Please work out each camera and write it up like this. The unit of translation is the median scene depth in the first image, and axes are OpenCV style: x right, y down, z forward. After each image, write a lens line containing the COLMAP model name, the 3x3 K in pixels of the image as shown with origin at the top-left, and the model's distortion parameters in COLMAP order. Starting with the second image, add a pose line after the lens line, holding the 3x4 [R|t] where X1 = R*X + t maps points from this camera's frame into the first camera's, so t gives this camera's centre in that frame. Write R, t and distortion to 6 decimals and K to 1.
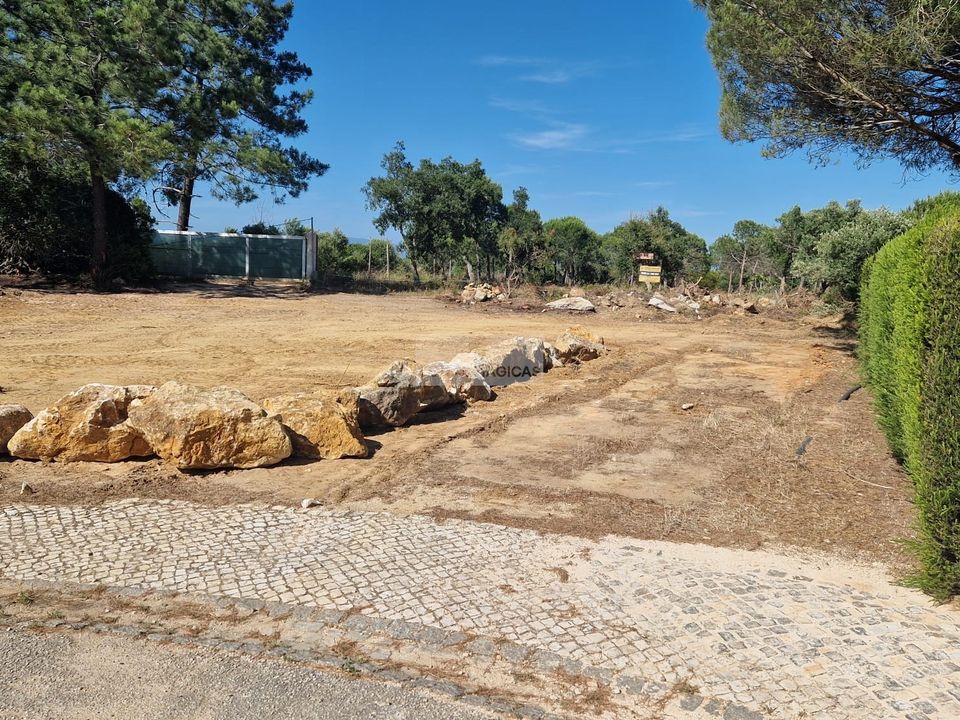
lens RADIAL K [[864.4, 0, 480.0], [0, 864.4, 360.0], [0, 0, 1]] dist [0.095959, -0.112381]
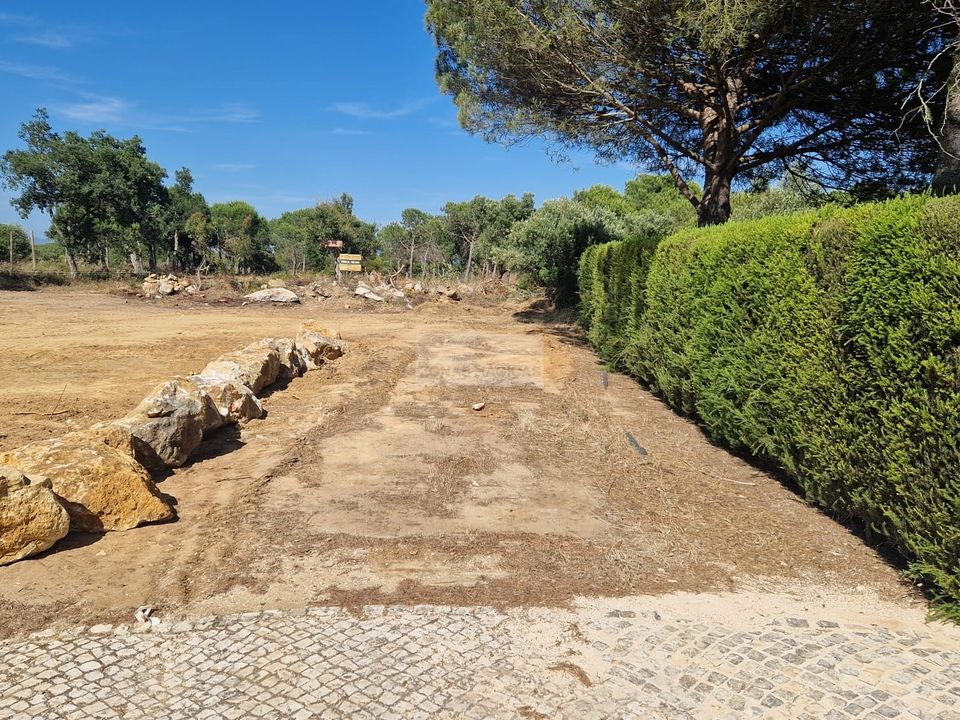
lens RADIAL K [[864.4, 0, 480.0], [0, 864.4, 360.0], [0, 0, 1]] dist [0.095959, -0.112381]
pose [[0.926416, -0.056132, 0.372293, -0.085030], [0.050588, 0.998415, 0.024651, -0.015906], [-0.373086, -0.004003, 0.927788, 0.112445]]
